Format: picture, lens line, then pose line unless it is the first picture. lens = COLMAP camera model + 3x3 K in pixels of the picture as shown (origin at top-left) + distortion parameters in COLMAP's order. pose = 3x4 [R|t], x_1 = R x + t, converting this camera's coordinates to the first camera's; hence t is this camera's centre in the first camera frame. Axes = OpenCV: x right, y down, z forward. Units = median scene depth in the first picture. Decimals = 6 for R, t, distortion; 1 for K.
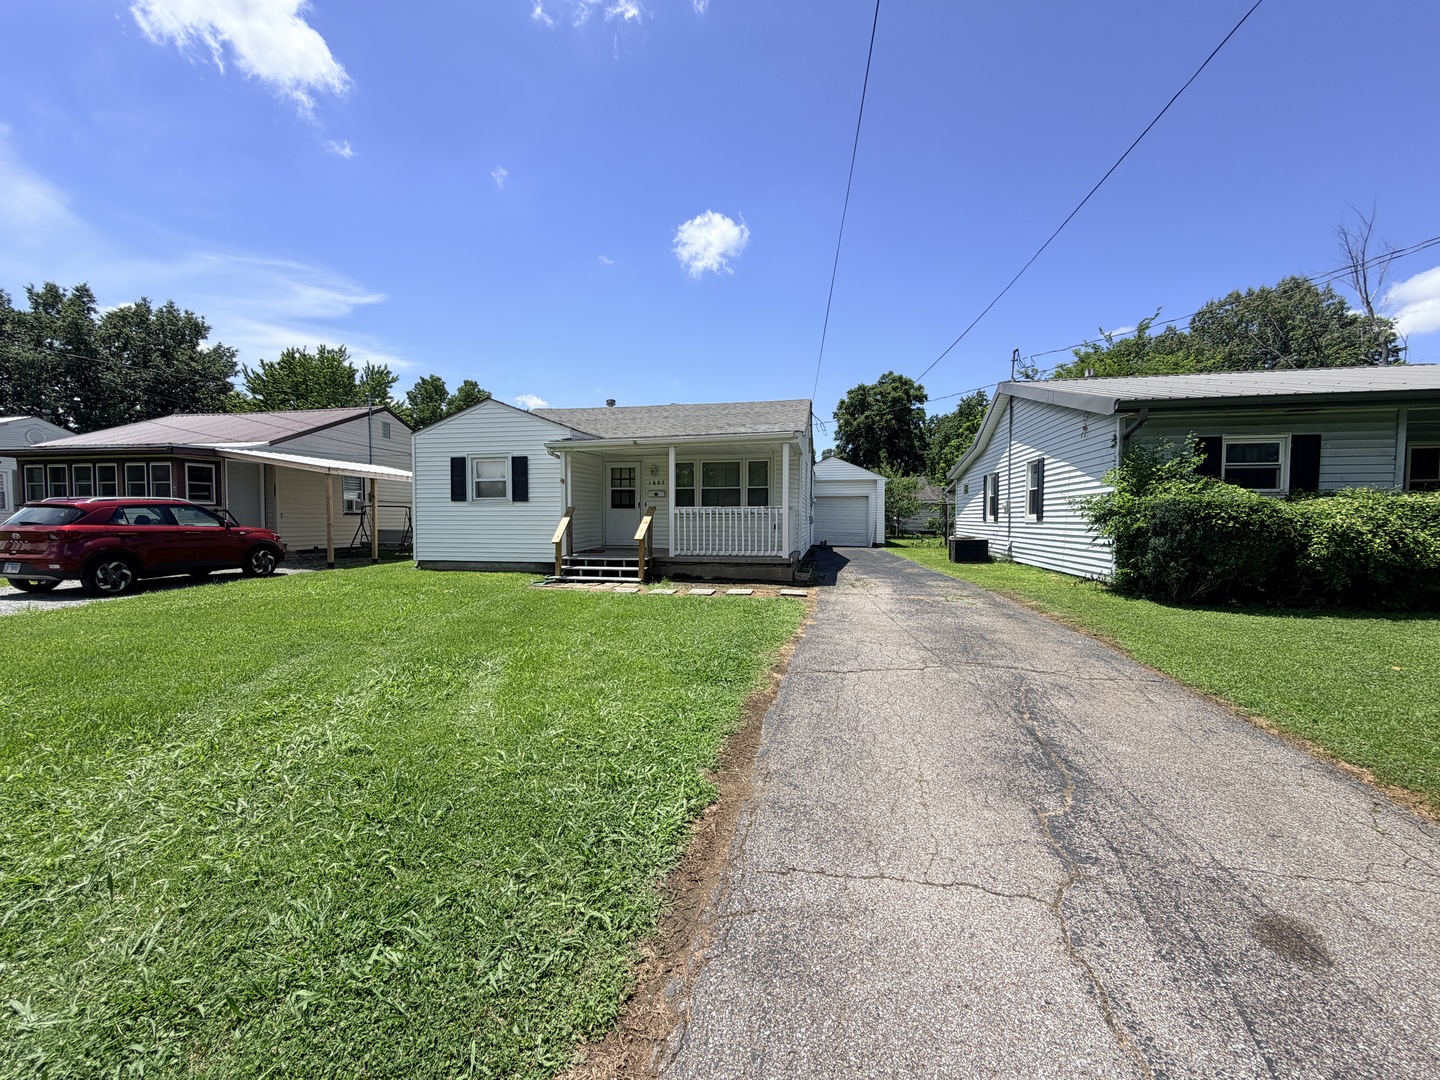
lens RADIAL K [[573.1, 0, 716.7], [0, 573.1, 541.7], [0, 0, 1]] dist [-0.001404, -0.000093]
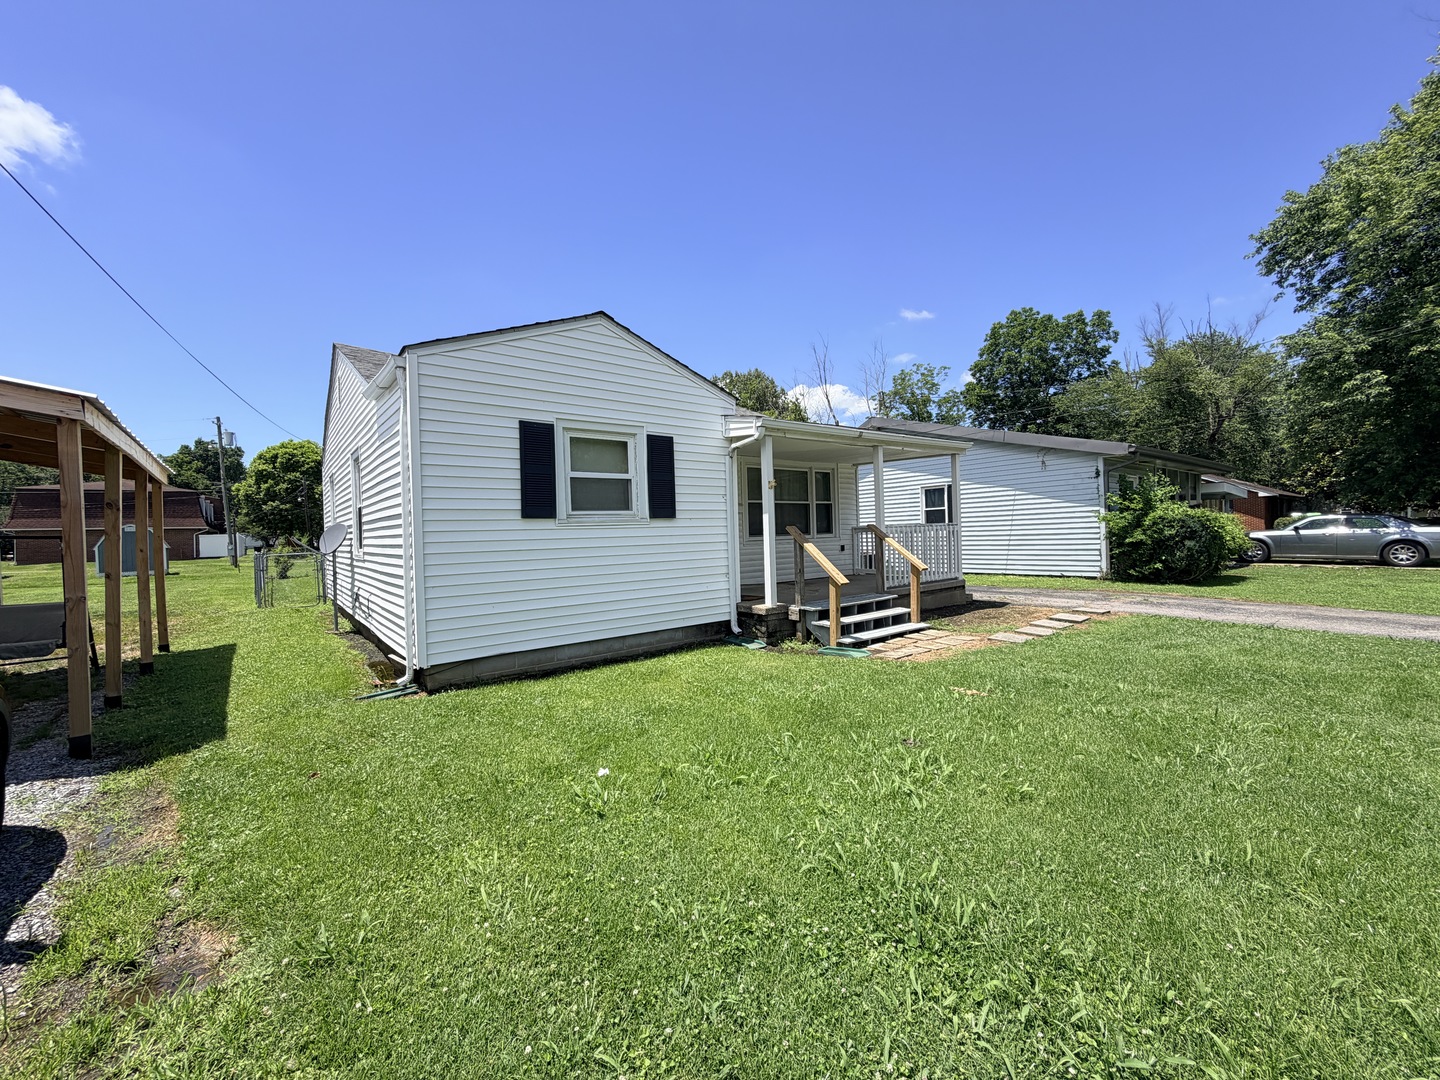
lens RADIAL K [[573.1, 0, 716.7], [0, 573.1, 541.7], [0, 0, 1]] dist [-0.001404, -0.000093]
pose [[0.637149, -0.030352, 0.770142, -0.397634], [0.064714, 0.997803, -0.014215, -0.019935], [-0.768019, 0.058896, 0.637714, 0.334183]]
